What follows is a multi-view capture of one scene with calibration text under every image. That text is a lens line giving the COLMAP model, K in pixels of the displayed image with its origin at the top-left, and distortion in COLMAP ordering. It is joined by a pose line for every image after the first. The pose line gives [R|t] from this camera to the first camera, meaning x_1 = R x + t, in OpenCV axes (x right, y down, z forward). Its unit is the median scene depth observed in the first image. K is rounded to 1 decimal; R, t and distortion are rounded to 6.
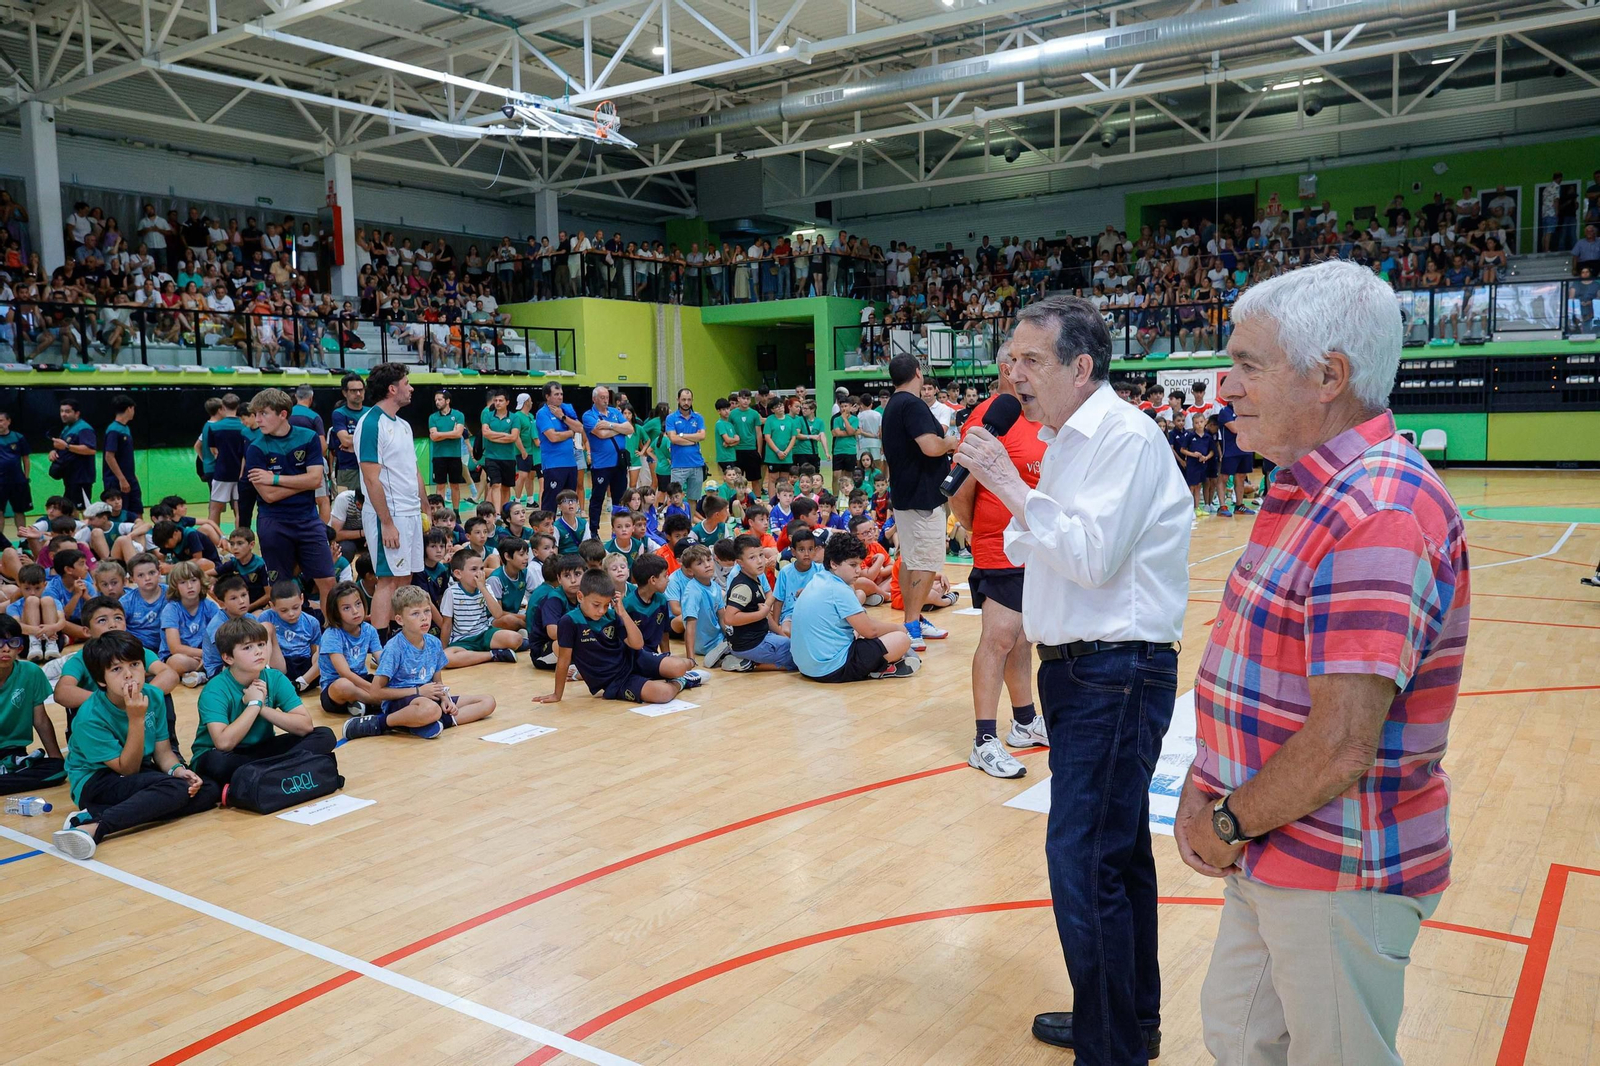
lens RADIAL K [[1164.1, 0, 800.0], [0, 1164.1, 533.0], [0, 0, 1]] dist [0.004311, 0.006750]
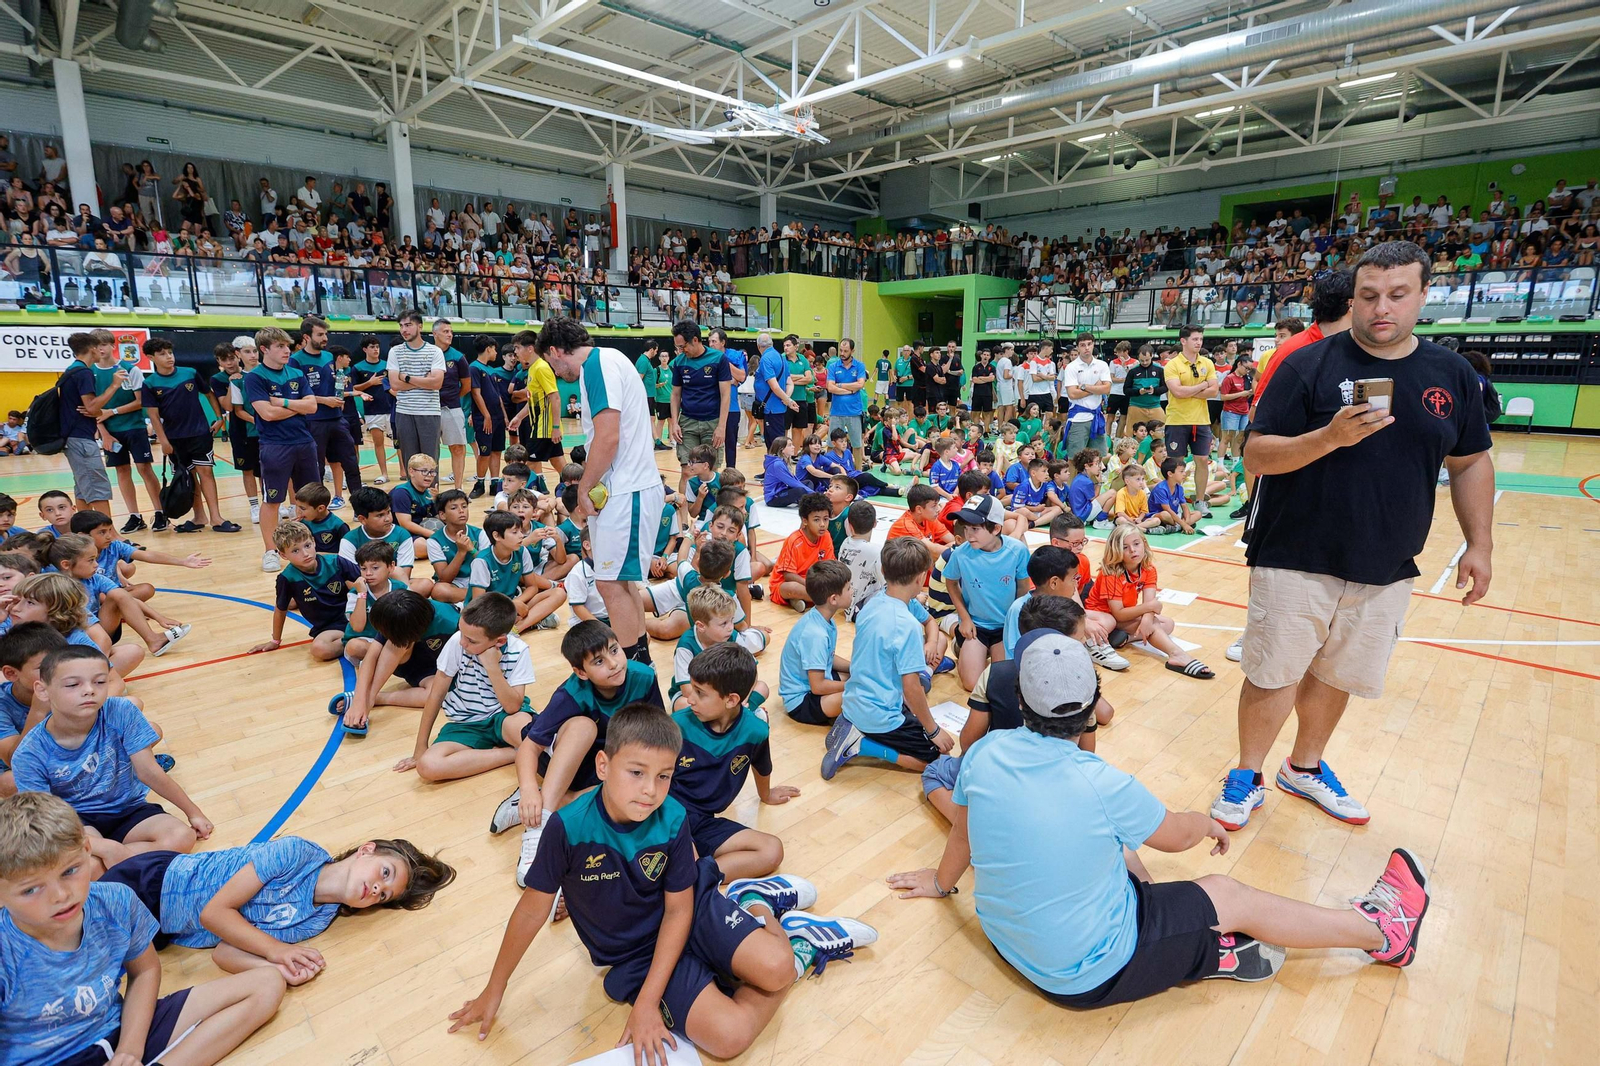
lens RADIAL K [[778.9, 0, 798.0], [0, 778.9, 520.1], [0, 0, 1]] dist [-0.025746, 0.001976]
pose [[0.982873, 0.059966, -0.174252, -0.004983], [-0.042751, 0.993976, 0.100920, -0.011909], [0.179254, -0.091742, 0.979516, 0.112208]]
